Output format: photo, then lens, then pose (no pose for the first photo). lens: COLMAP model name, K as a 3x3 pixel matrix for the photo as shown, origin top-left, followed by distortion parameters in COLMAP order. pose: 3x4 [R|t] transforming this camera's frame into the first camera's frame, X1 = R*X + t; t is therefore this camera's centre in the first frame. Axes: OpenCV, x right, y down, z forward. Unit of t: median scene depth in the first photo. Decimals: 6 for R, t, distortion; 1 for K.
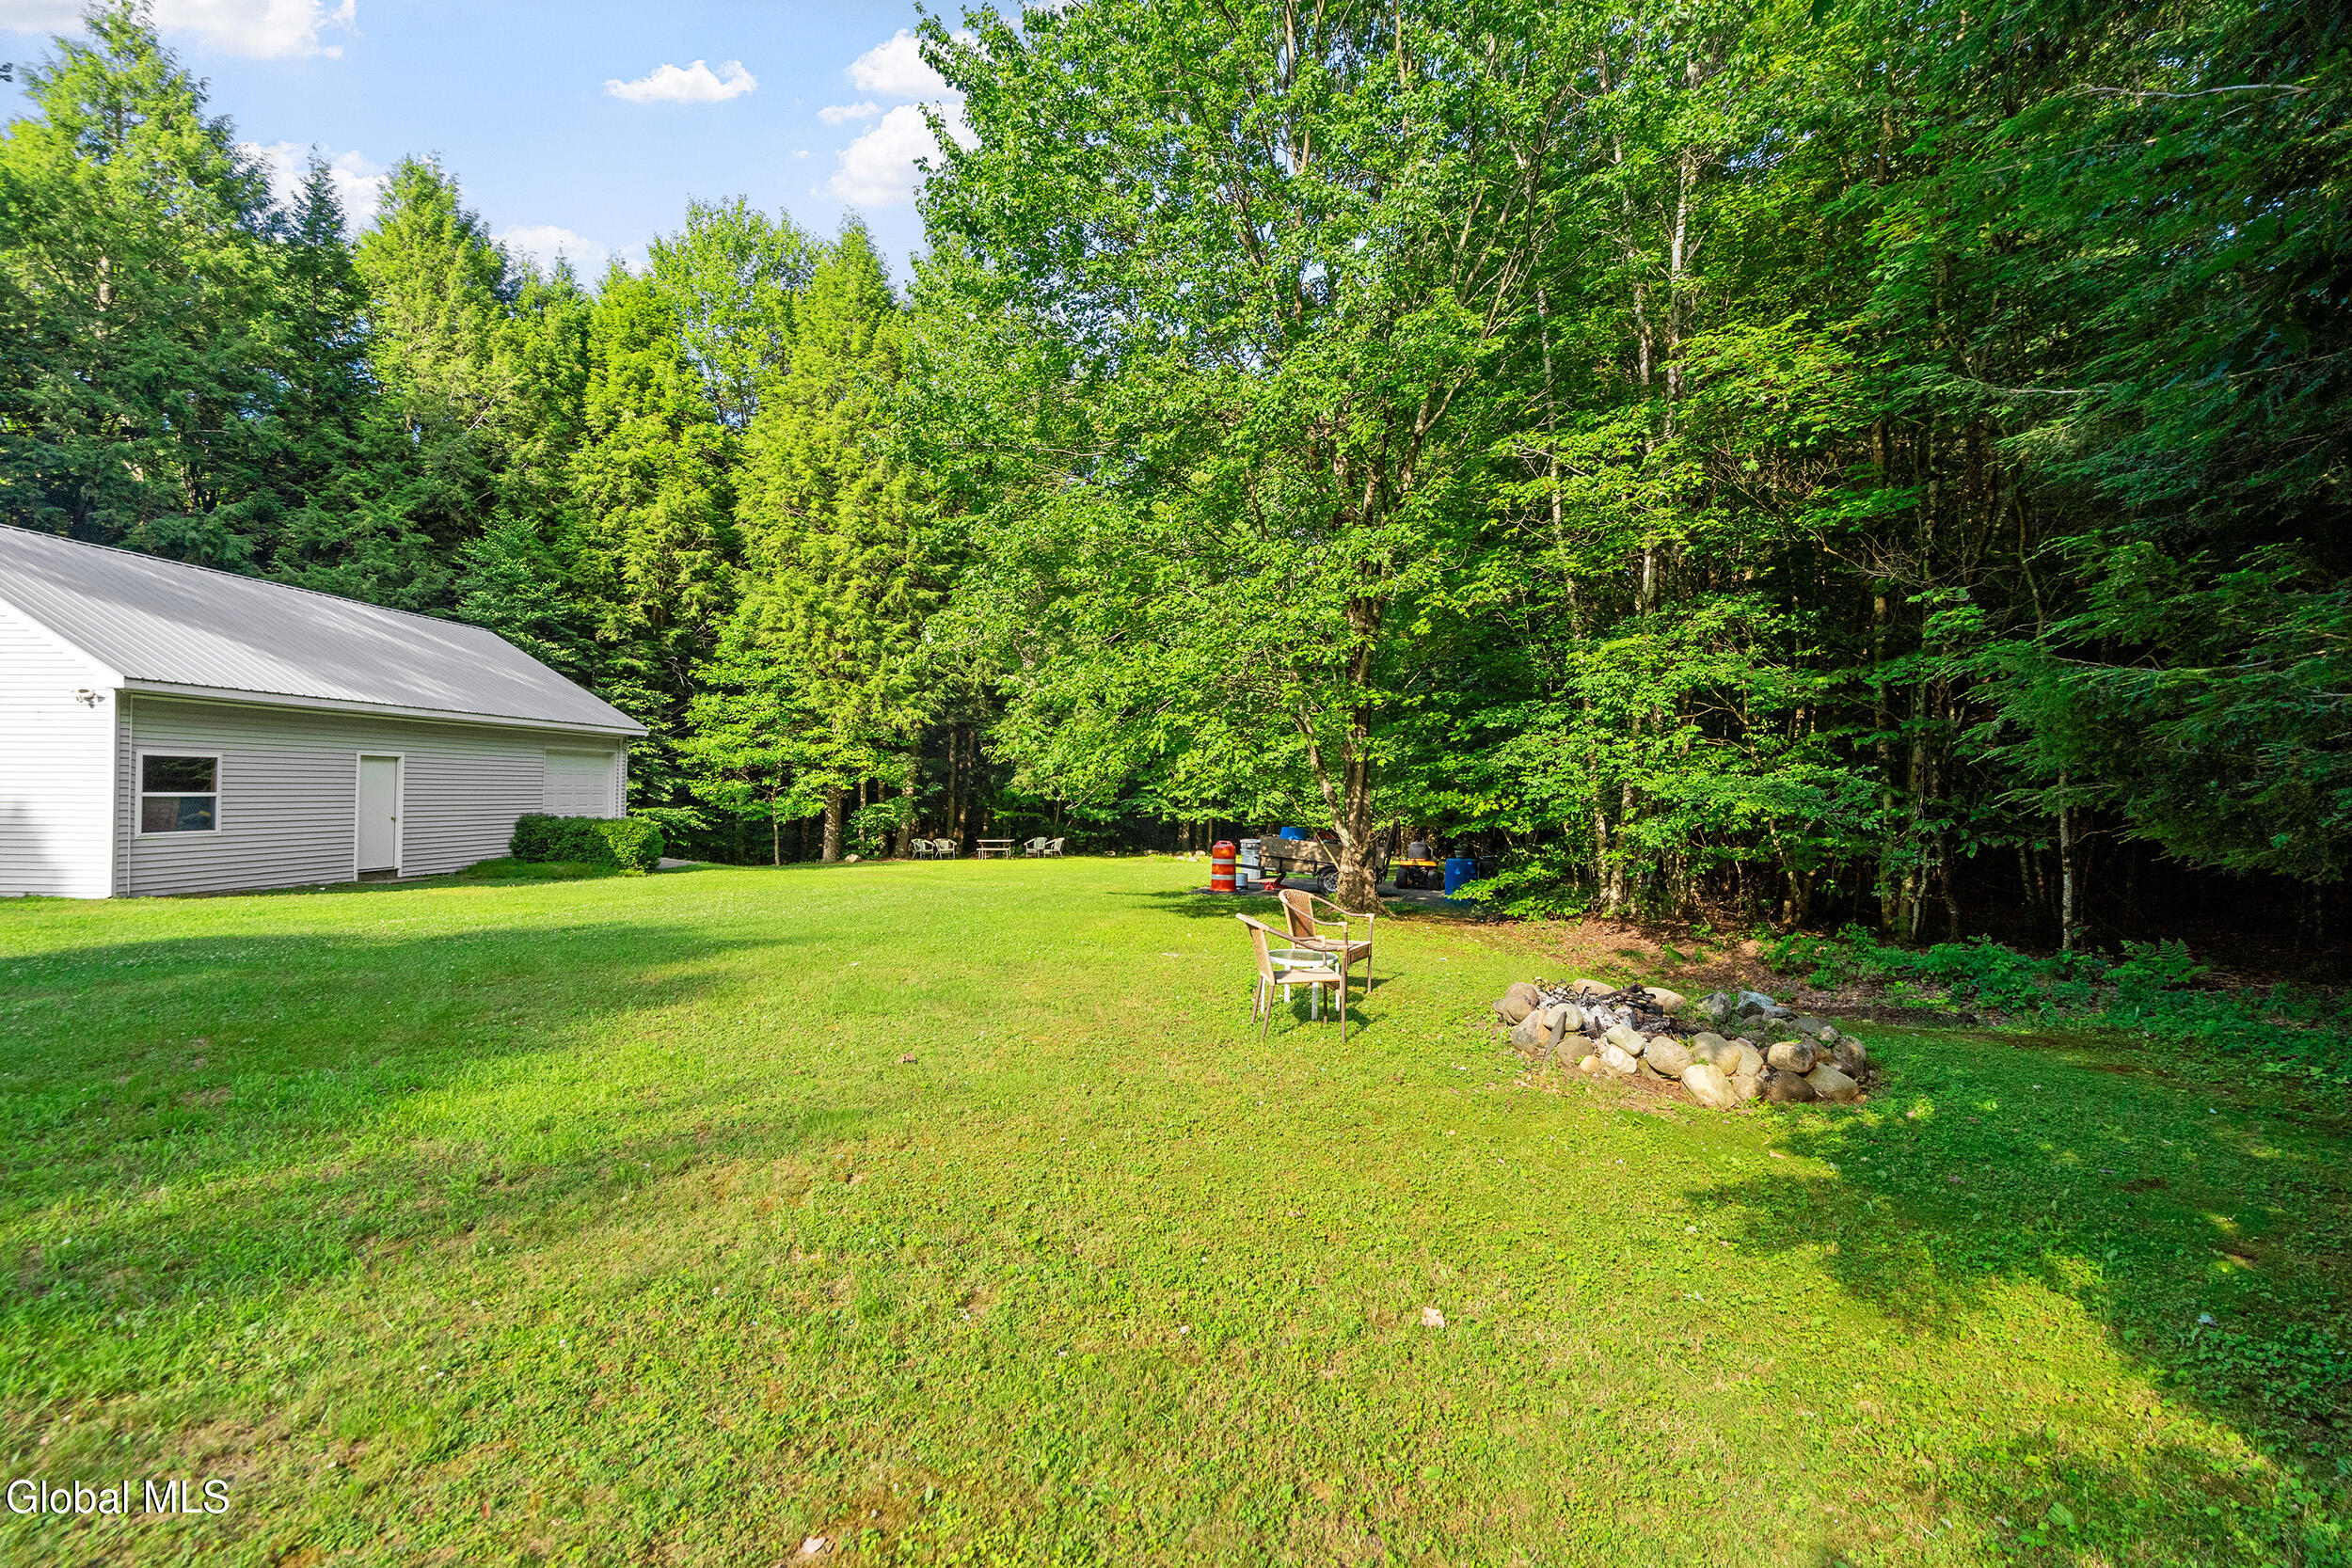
lens RADIAL K [[1038.6, 0, 1155.6], [0, 1038.6, 772.9], [0, 0, 1]] dist [-0.002191, 0.000014]
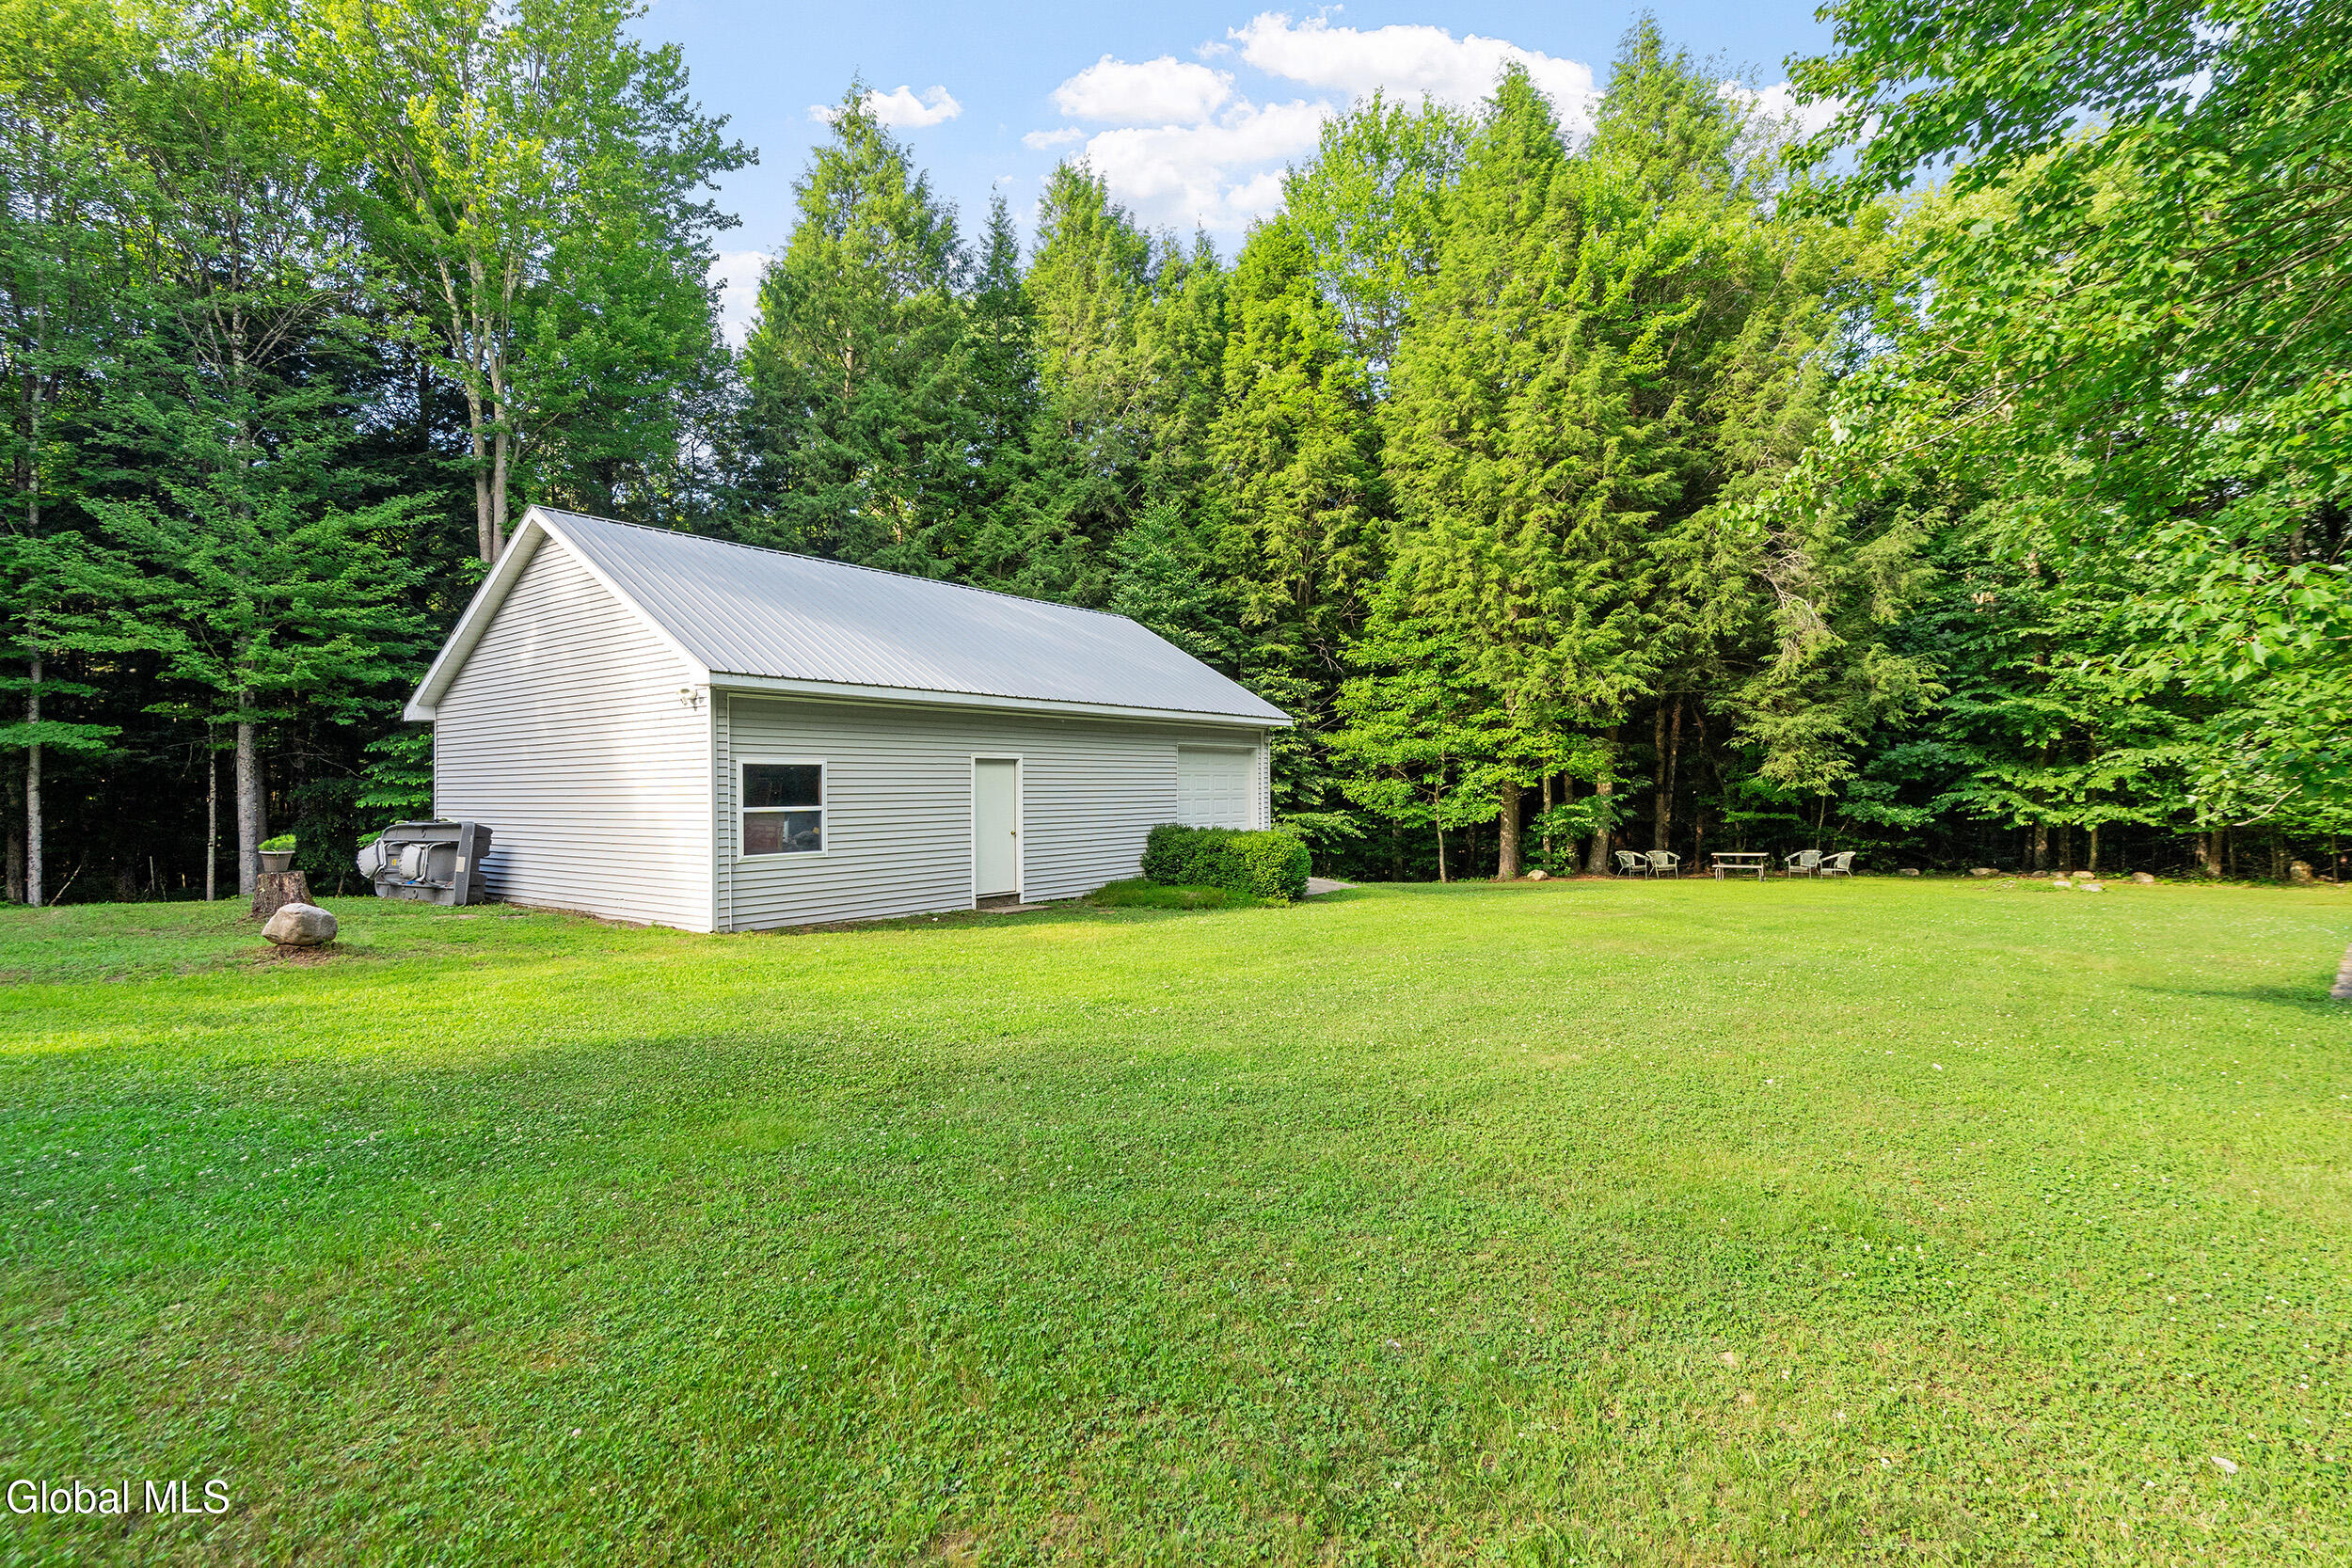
lens RADIAL K [[1038.6, 0, 1181.9], [0, 1038.6, 776.5], [0, 0, 1]] dist [-0.002191, 0.000014]
pose [[0.838024, -0.026626, -0.544983, -0.095769], [0.029700, 0.999554, -0.003165, 0.003062], [0.544825, -0.013533, 0.838441, 0.217740]]
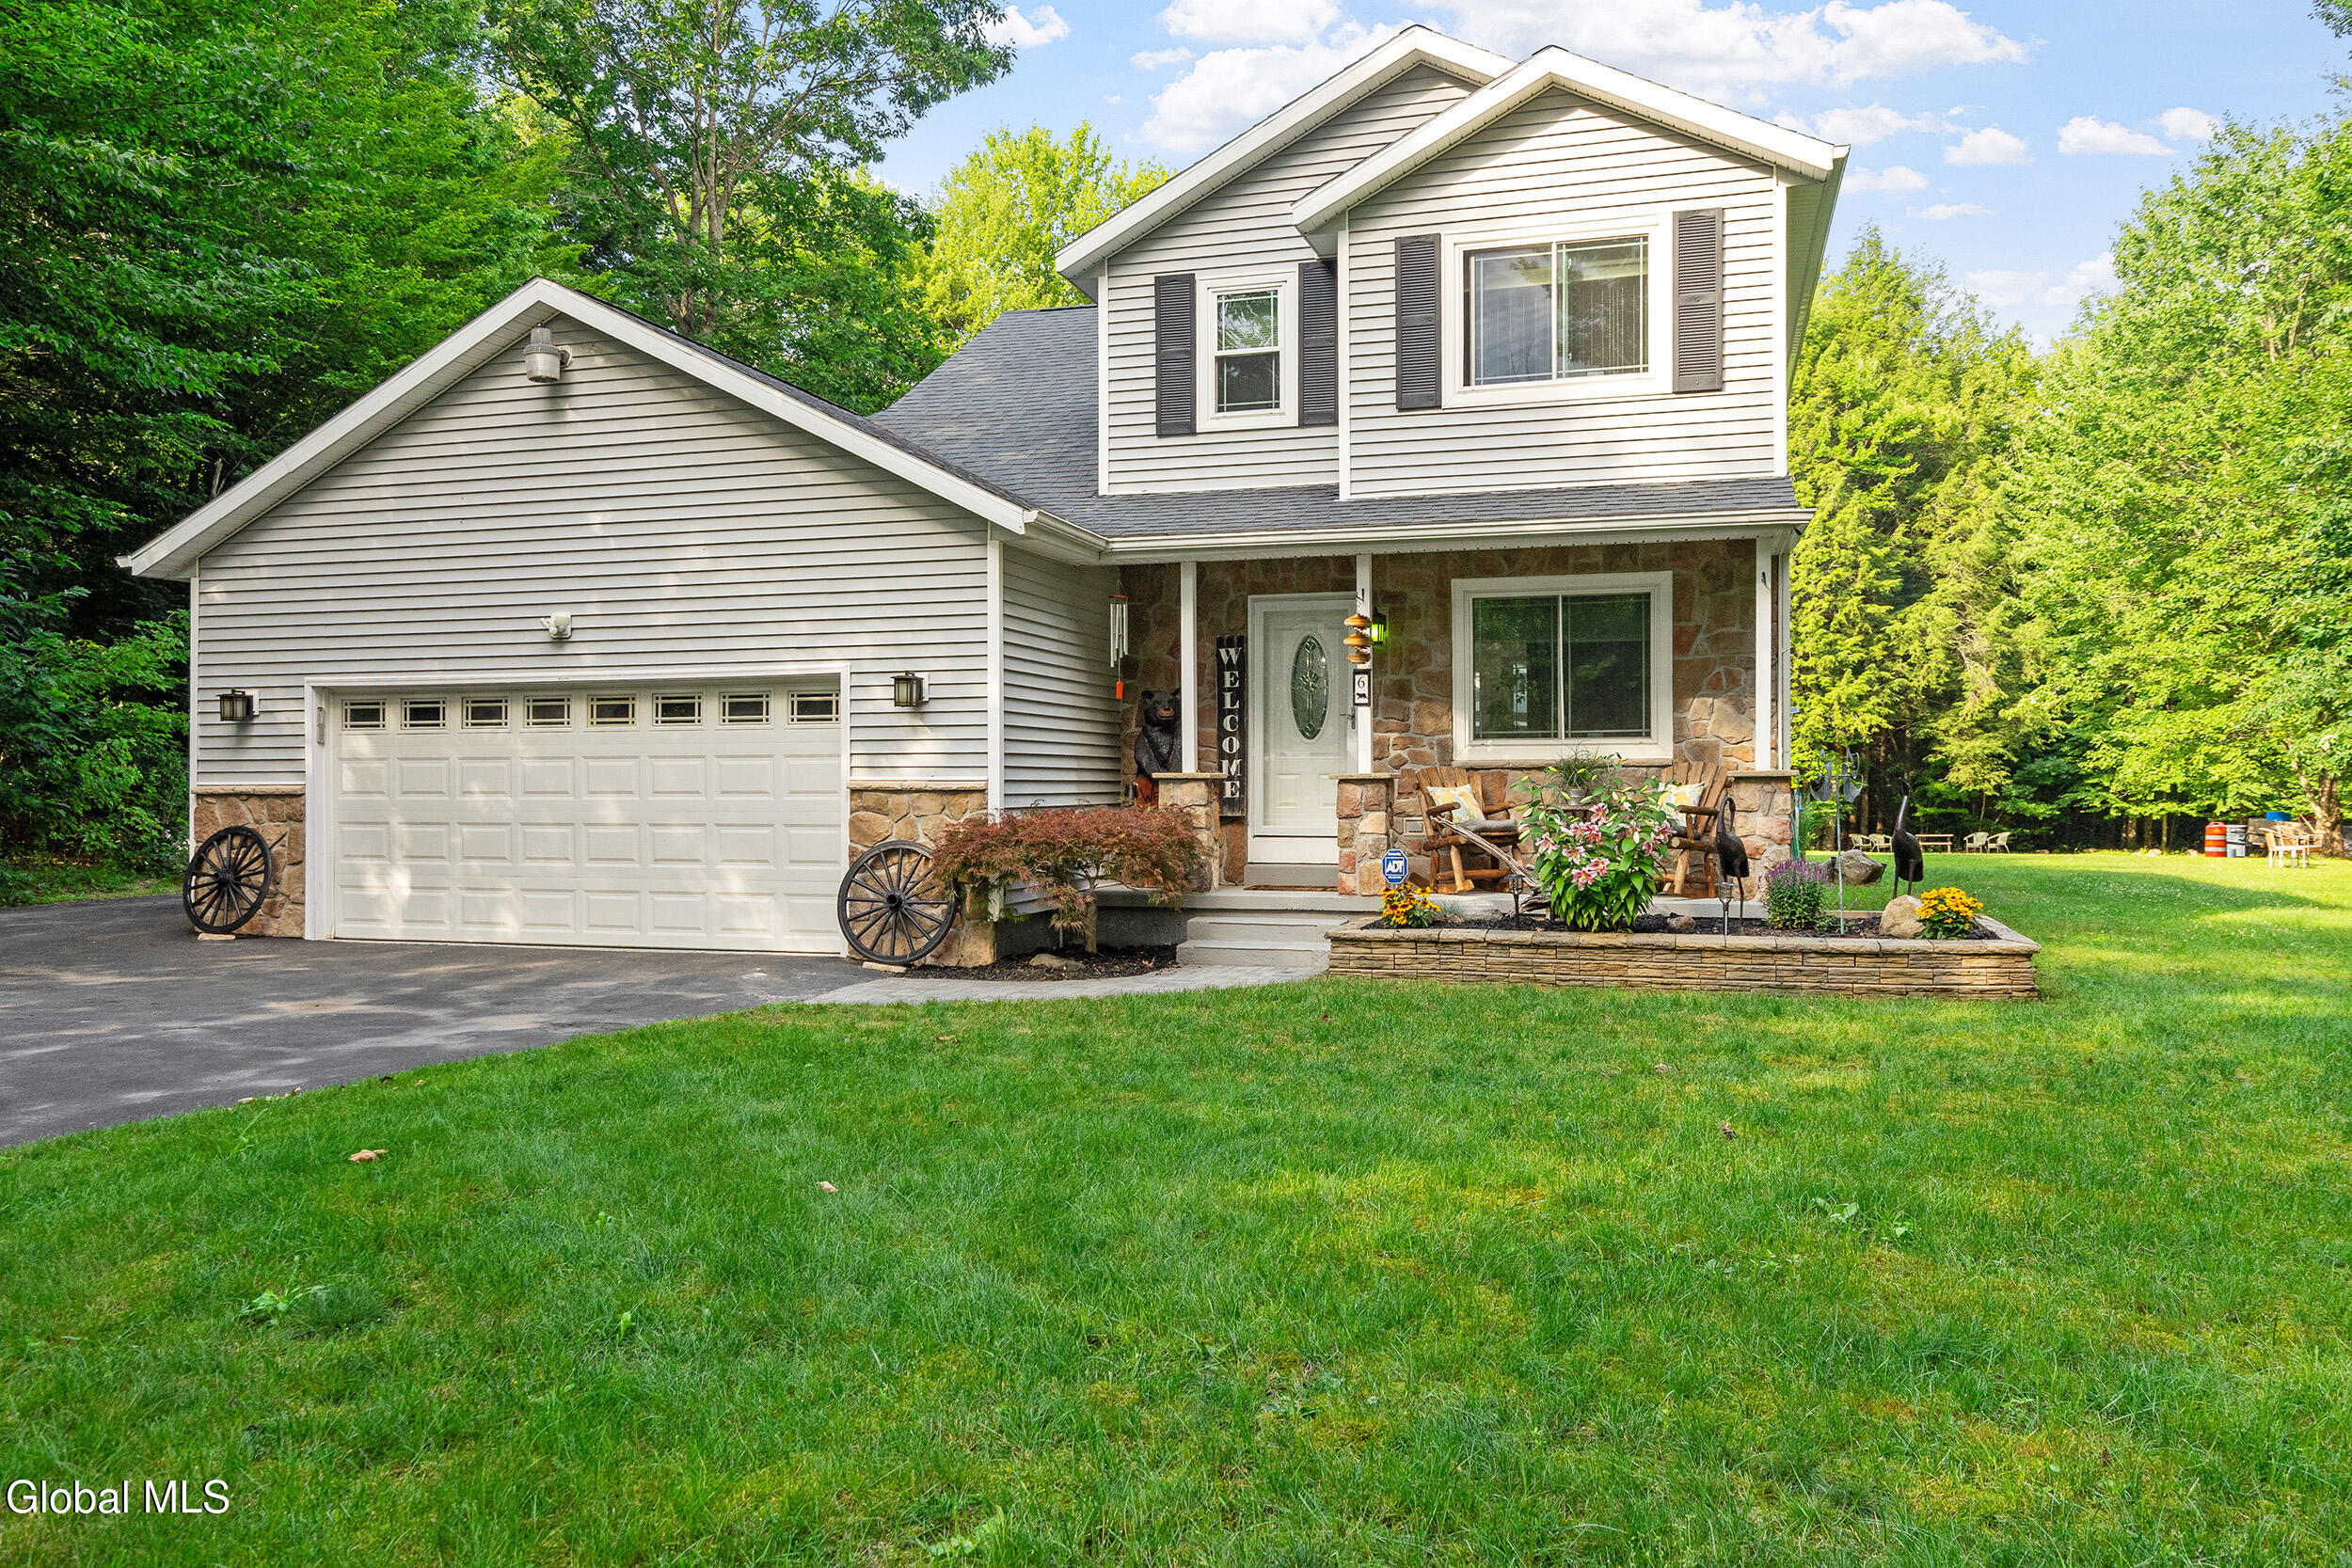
lens RADIAL K [[1739.7, 0, 1163.7], [0, 1739.7, 793.7], [0, 0, 1]] dist [0.004005, 0.000117]
pose [[0.908526, -0.017368, -0.417467, -0.143386], [0.025569, 0.999574, 0.014061, -0.022844], [0.417045, -0.023449, 0.908583, -1.003710]]
